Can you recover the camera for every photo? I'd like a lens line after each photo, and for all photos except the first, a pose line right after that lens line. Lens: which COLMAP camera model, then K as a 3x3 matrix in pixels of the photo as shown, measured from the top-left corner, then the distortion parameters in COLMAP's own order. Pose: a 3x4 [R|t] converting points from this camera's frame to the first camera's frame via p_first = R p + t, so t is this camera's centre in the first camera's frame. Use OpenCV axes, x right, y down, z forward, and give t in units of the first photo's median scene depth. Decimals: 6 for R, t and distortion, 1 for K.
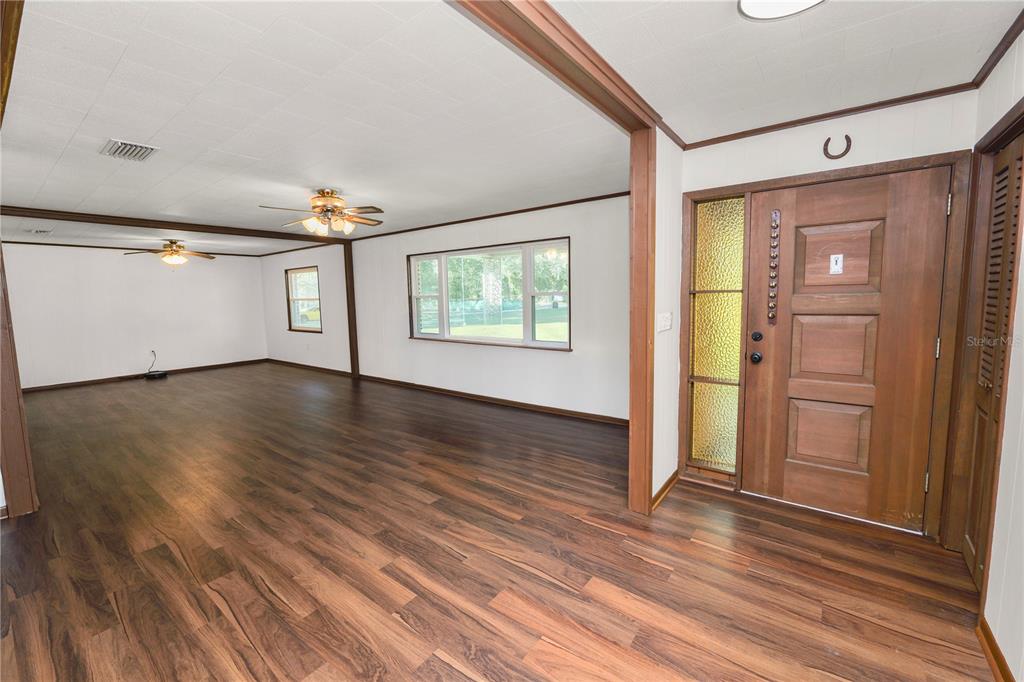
lens RADIAL K [[419.6, 0, 509.5], [0, 419.6, 337.3], [0, 0, 1]] dist [-0.010680, 0.000274]
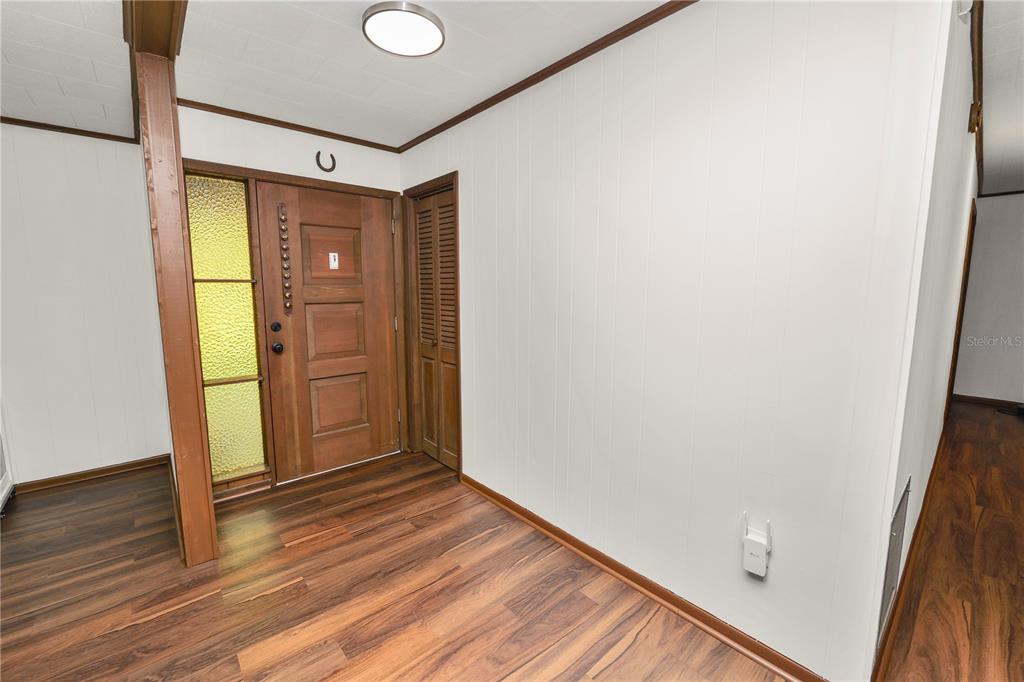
lens RADIAL K [[418.1, 0, 512.9], [0, 418.1, 337.7], [0, 0, 1]] dist [-0.011058, 0.000108]
pose [[0.193397, -0.096456, 0.976368, -0.281909], [0.093031, 0.992475, 0.079620, -0.003143], [-0.976700, 0.075435, 0.200915, 0.244960]]
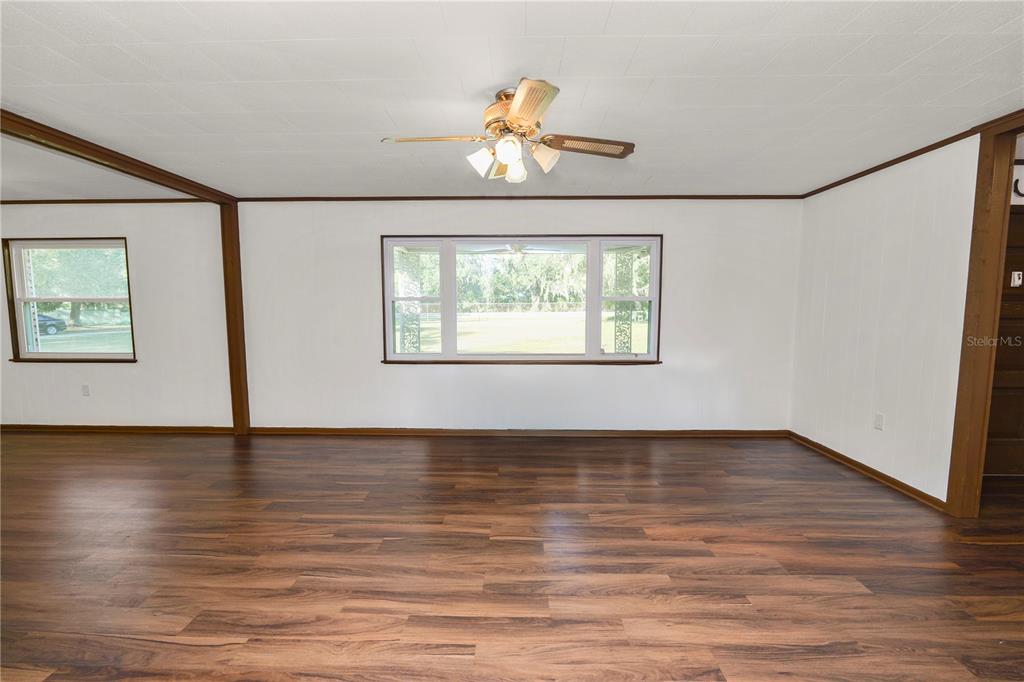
lens RADIAL K [[415.8, 0, 494.3], [0, 415.8, 344.4], [0, 0, 1]] dist [-0.008724, 0.000067]
pose [[0.804992, -0.036169, 0.592182, -1.131429], [0.042770, 0.999081, 0.002881, -0.043312], [-0.591742, 0.023008, 0.805799, 0.848376]]
